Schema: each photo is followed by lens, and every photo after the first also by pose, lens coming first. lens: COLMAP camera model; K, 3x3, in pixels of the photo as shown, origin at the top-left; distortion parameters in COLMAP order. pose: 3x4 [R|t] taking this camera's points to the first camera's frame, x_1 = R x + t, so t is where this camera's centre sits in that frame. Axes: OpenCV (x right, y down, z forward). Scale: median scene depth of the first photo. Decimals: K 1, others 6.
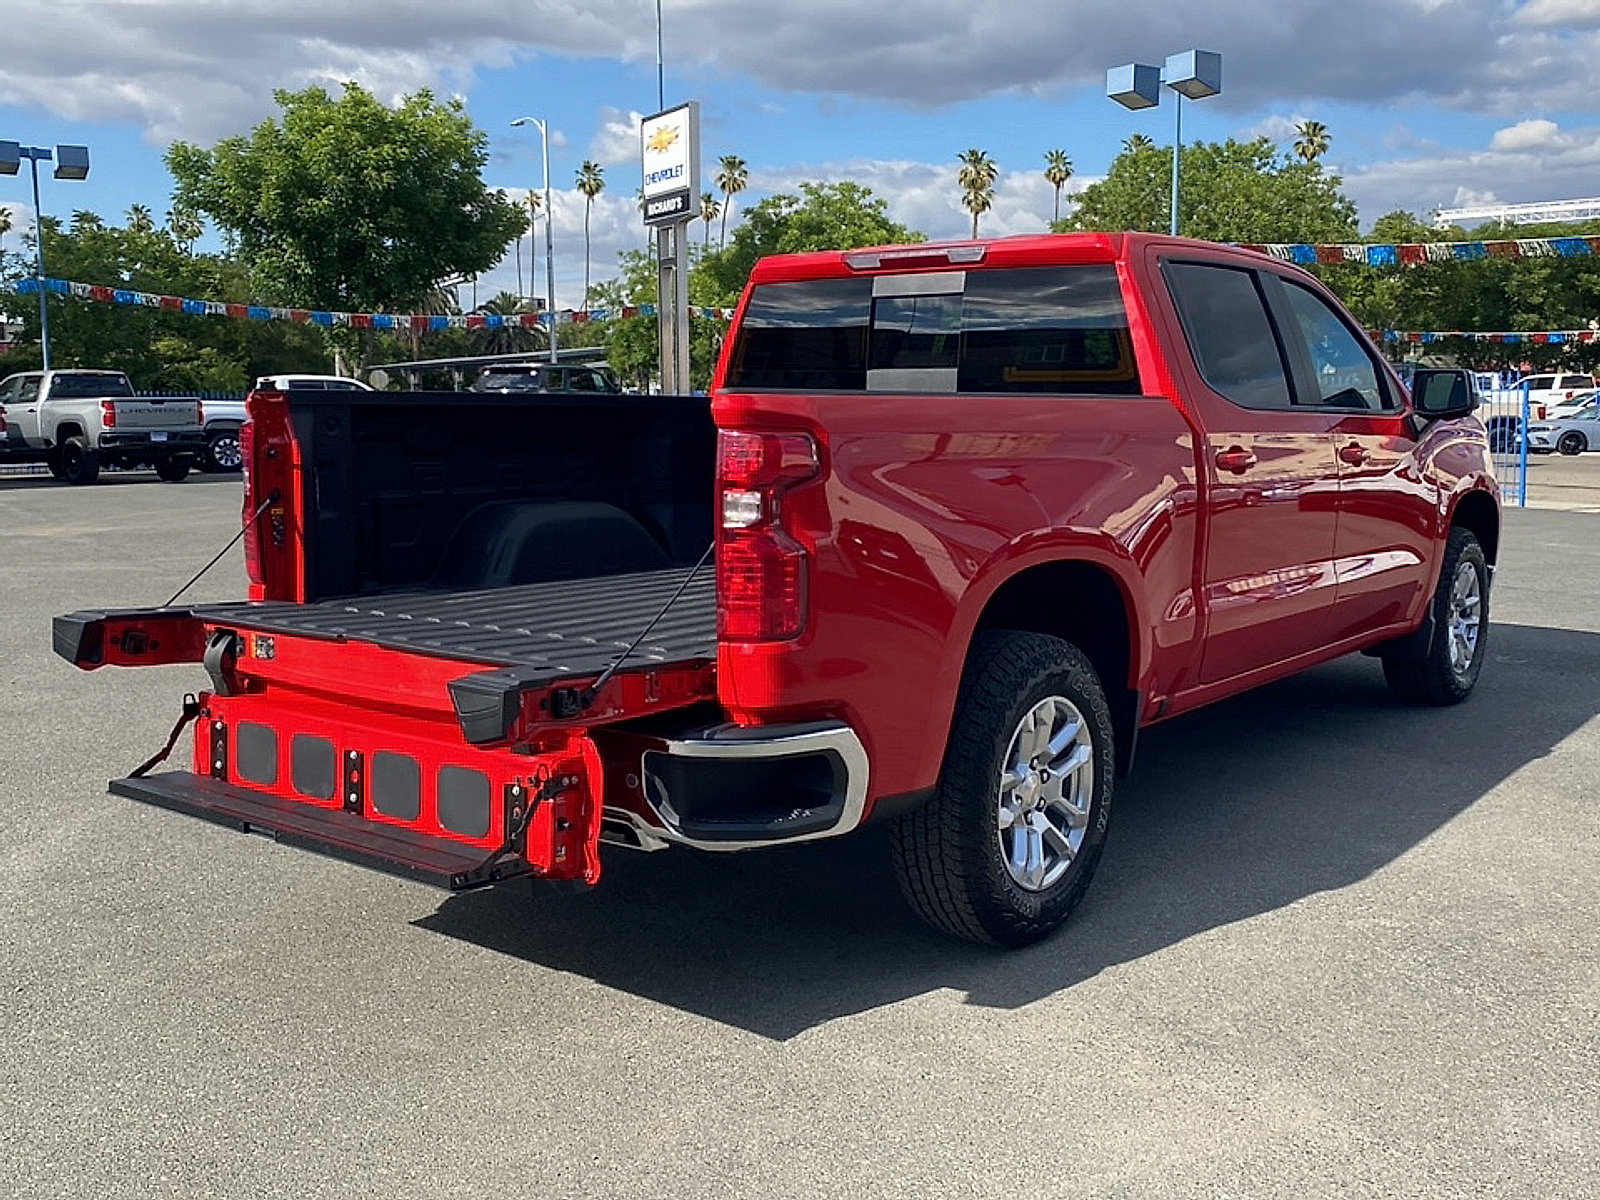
lens RADIAL K [[1566.4, 0, 803.9], [0, 1566.4, 571.2], [0, 0, 1]] dist [0.063312, -0.119370]
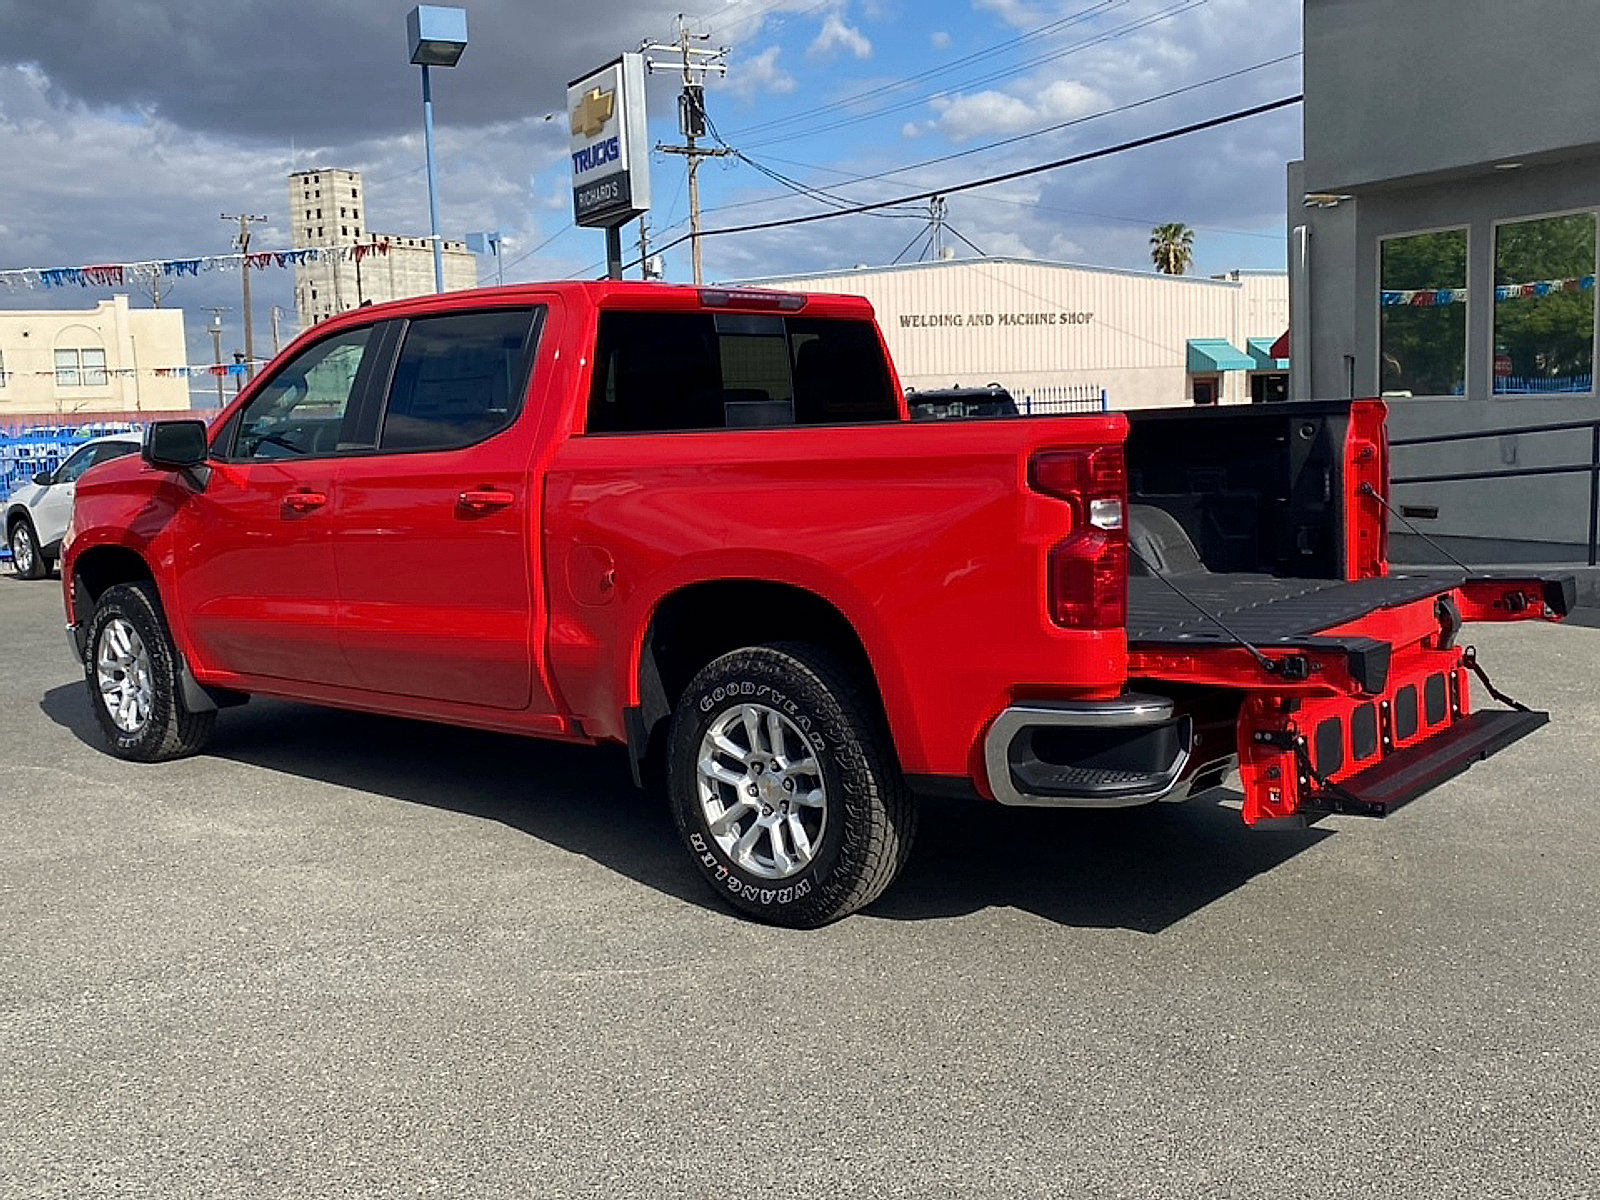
lens RADIAL K [[1569.9, 0, 801.3], [0, 1569.9, 574.1], [0, 0, 1]] dist [0.023108, -0.029850]
pose [[0.055629, -0.102040, 0.993224, -0.142552], [0.148376, 0.984564, 0.092840, -0.015876], [-0.987365, 0.142205, 0.069911, 0.125923]]
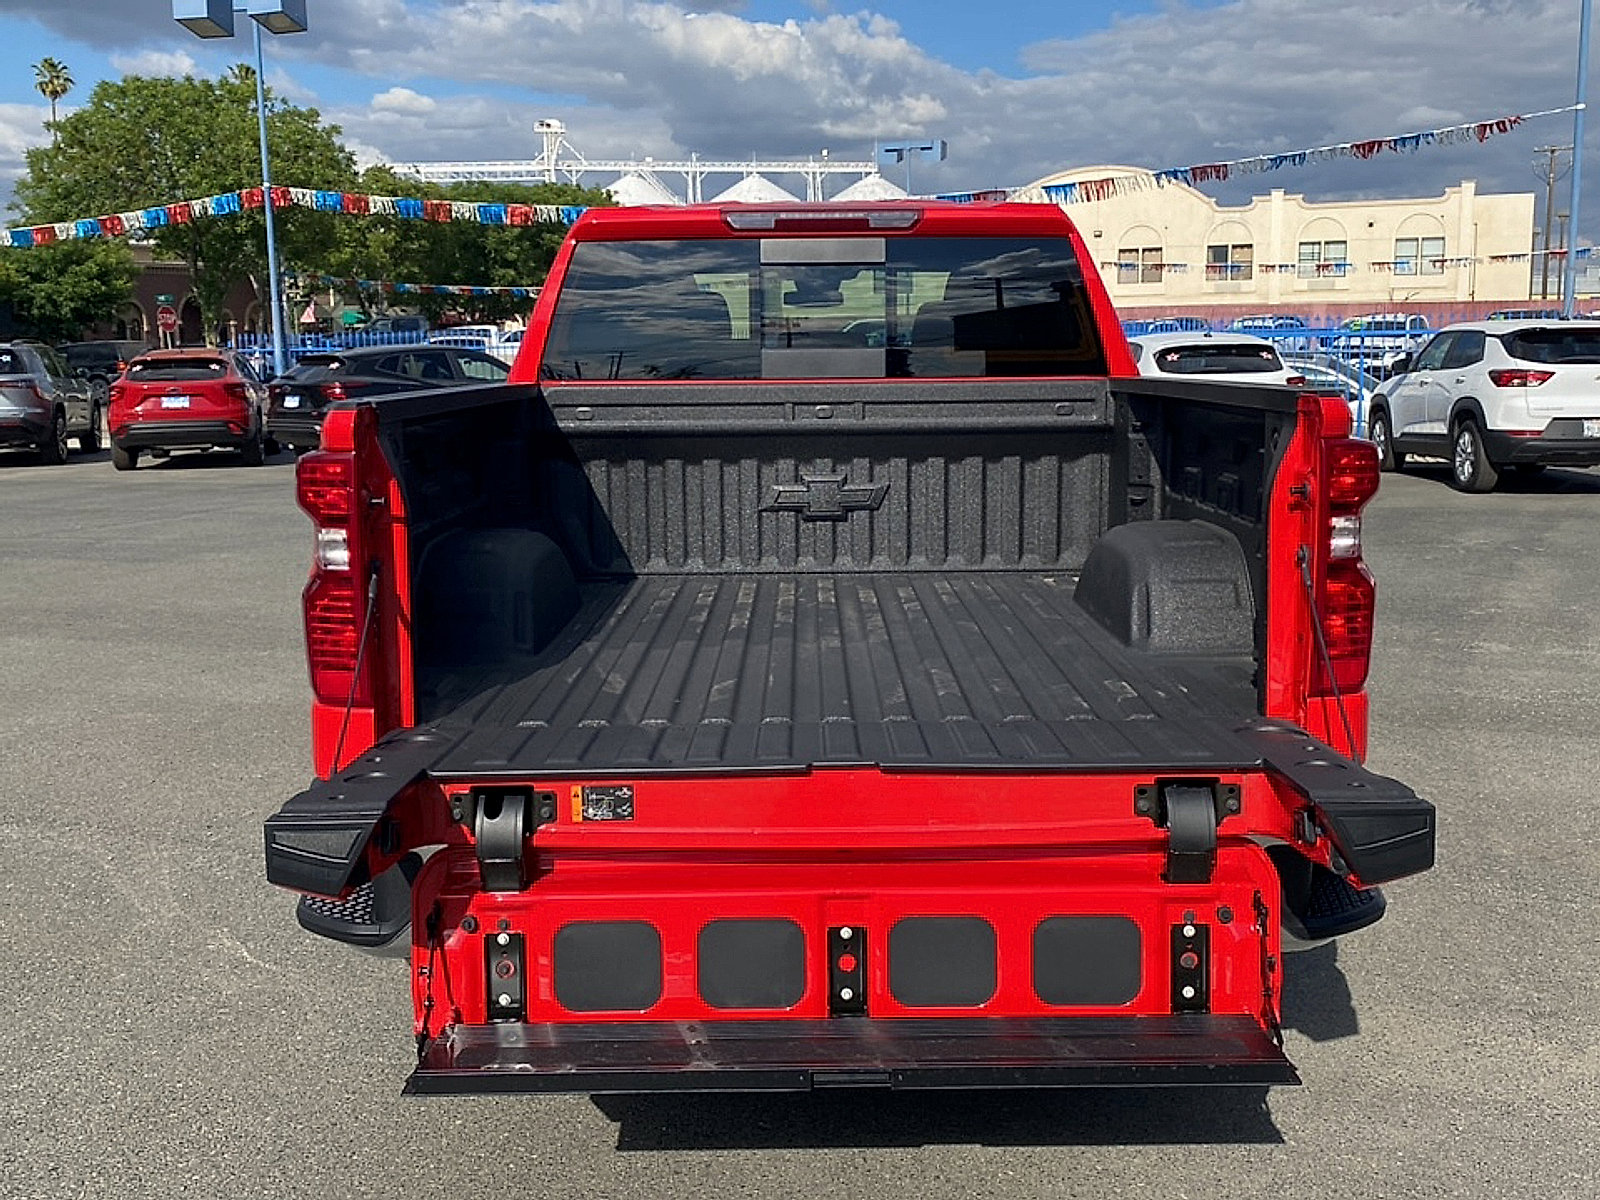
lens RADIAL K [[1566.4, 0, 803.9], [0, 1566.4, 571.2], [0, 0, 1]] dist [0.063312, -0.119370]
pose [[0.791310, -0.098543, 0.603421, -0.077989], [0.079367, 0.995131, 0.058432, -0.009343], [-0.606241, 0.001654, 0.795279, 0.050838]]
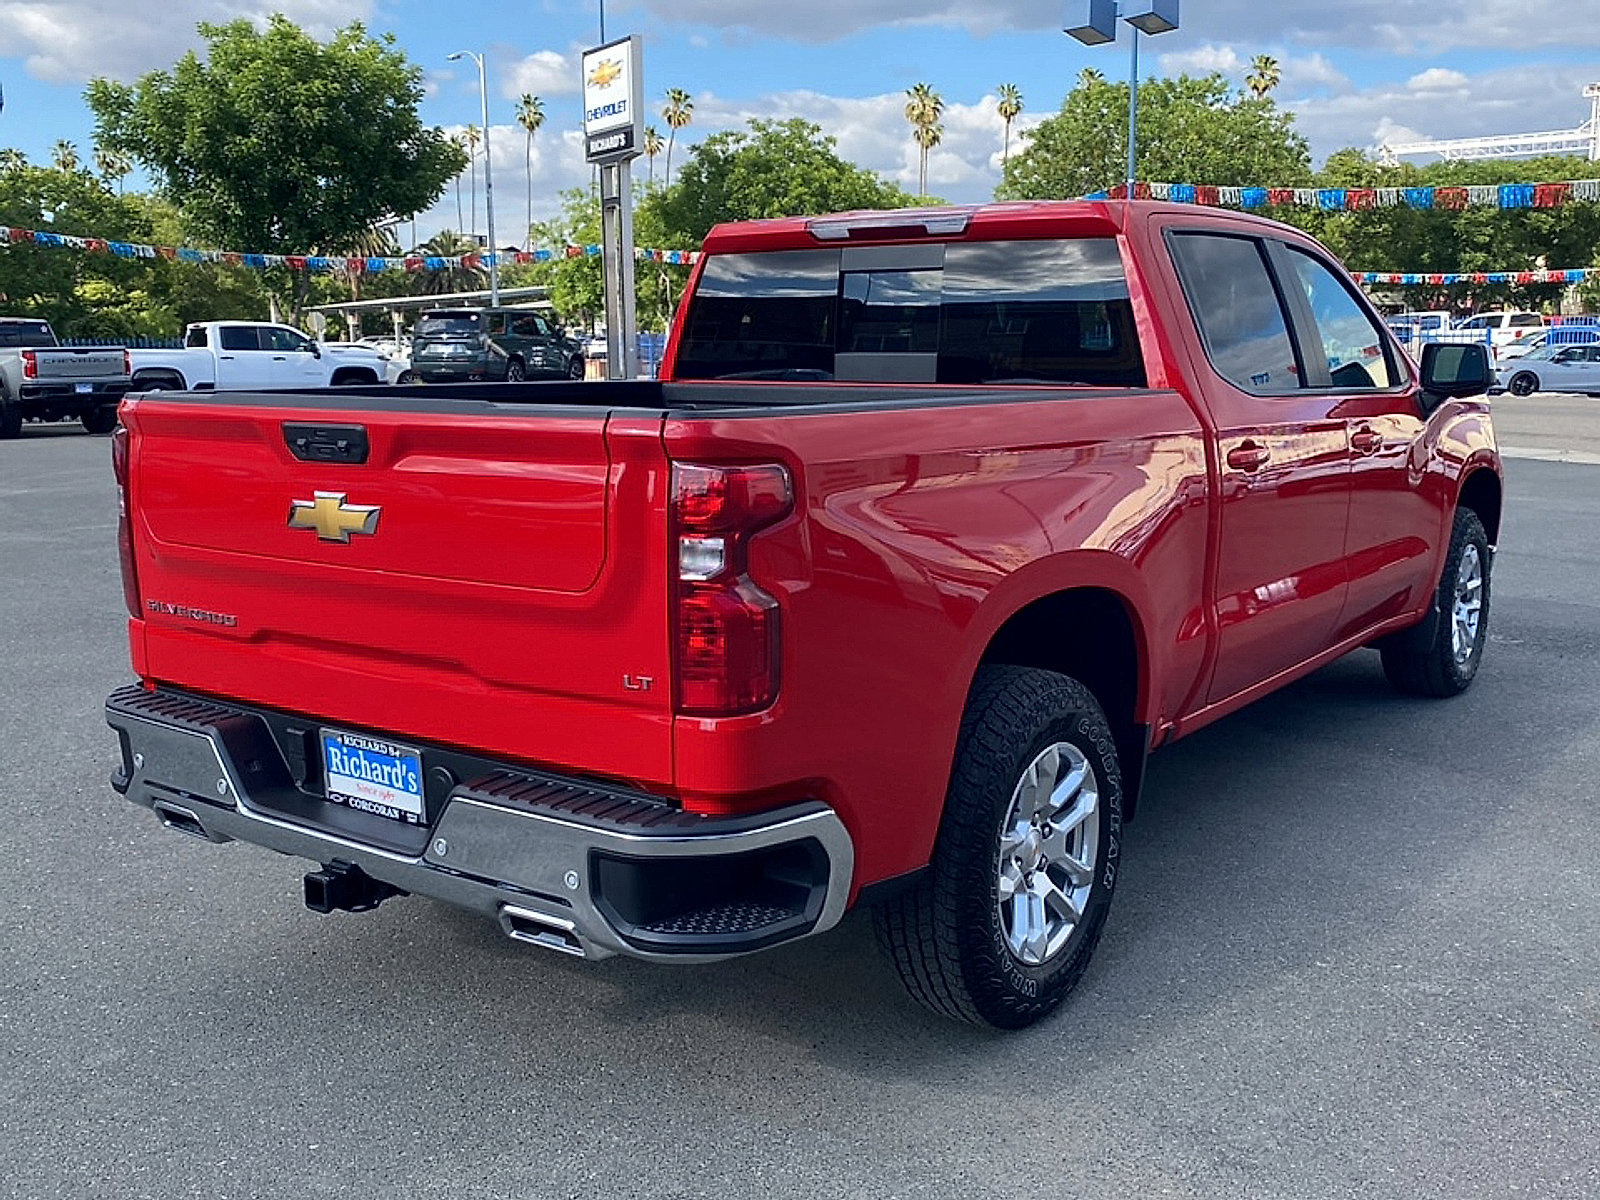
lens RADIAL K [[1569.9, 0, 801.3], [0, 1569.9, 574.1], [0, 0, 1]] dist [0.023108, -0.029850]
pose [[0.999495, -0.008629, 0.030591, -0.001275], [0.007350, 0.999104, 0.041682, -0.006754], [-0.030924, -0.041436, 0.998662, 0.017356]]
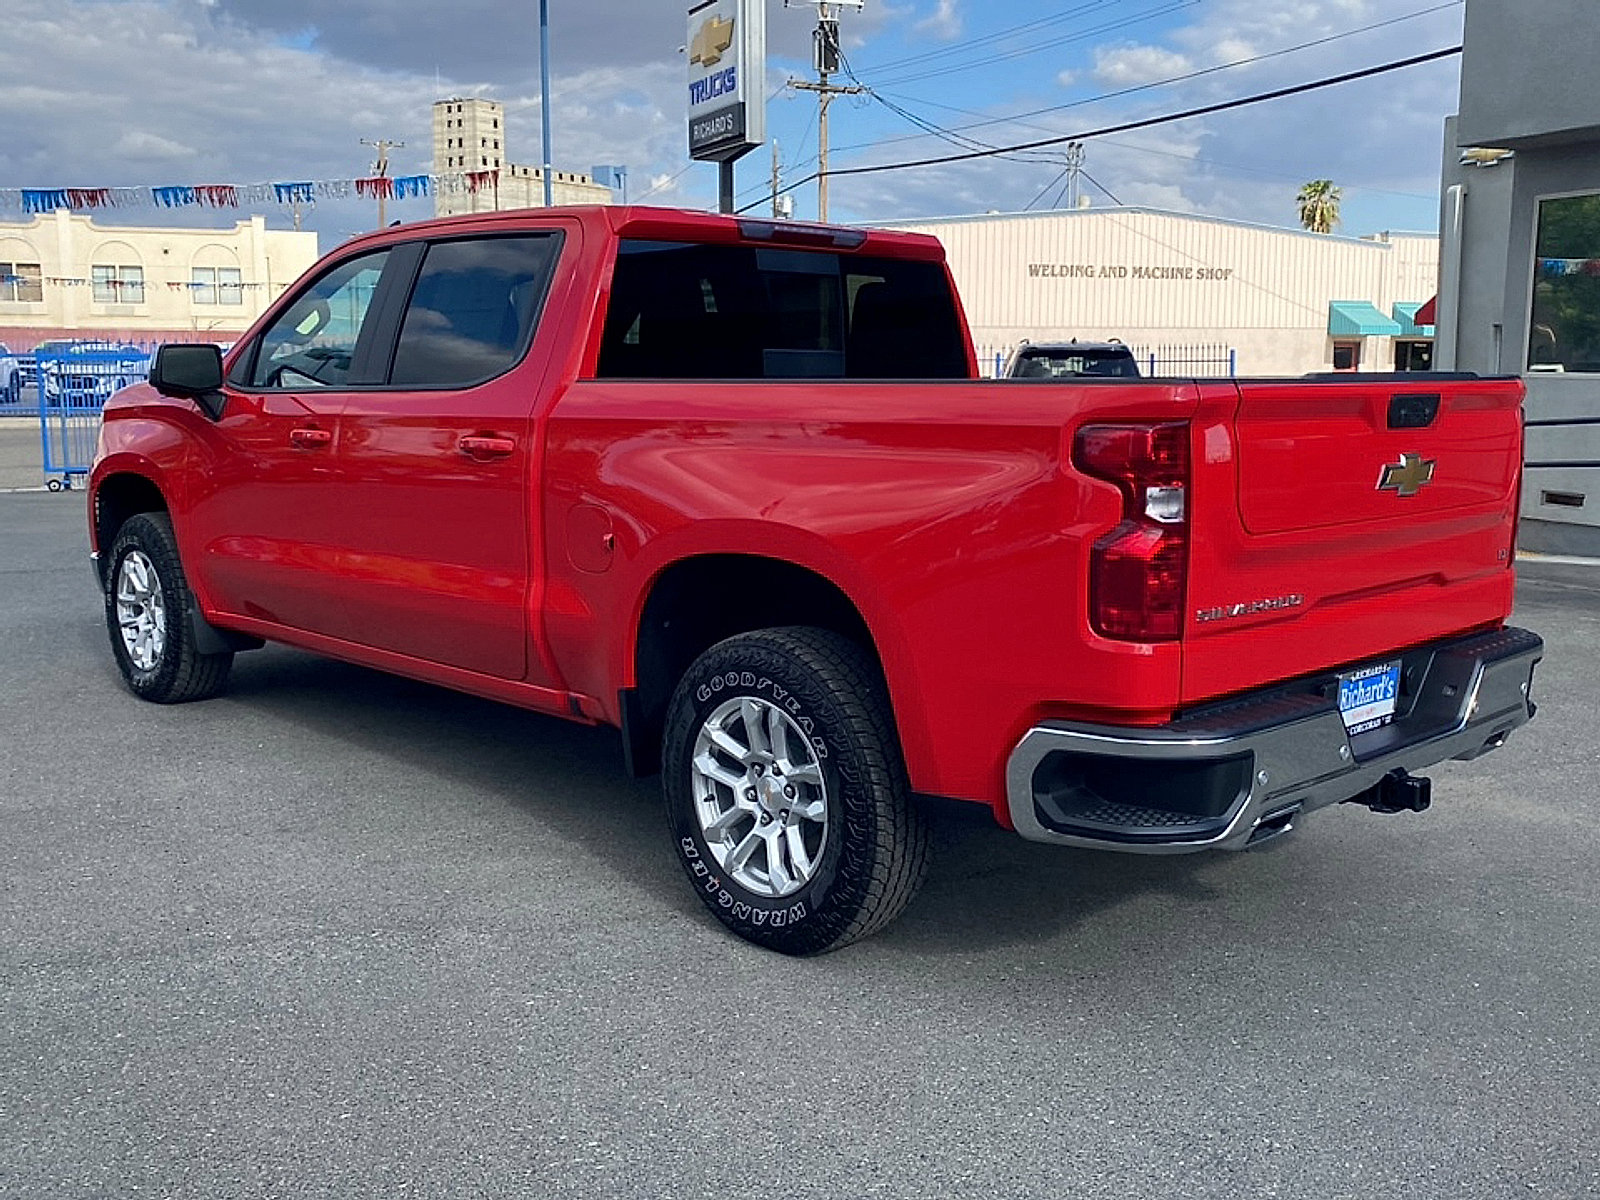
lens RADIAL K [[1578.4, 0, 800.0], [0, 1578.4, 571.1], [0, 0, 1]] dist [0.003676, 0.002817]
pose [[0.136055, -0.128816, 0.982291, -0.133038], [0.106039, 0.987708, 0.114839, -0.015692], [-0.985010, 0.088537, 0.148043, 0.122454]]
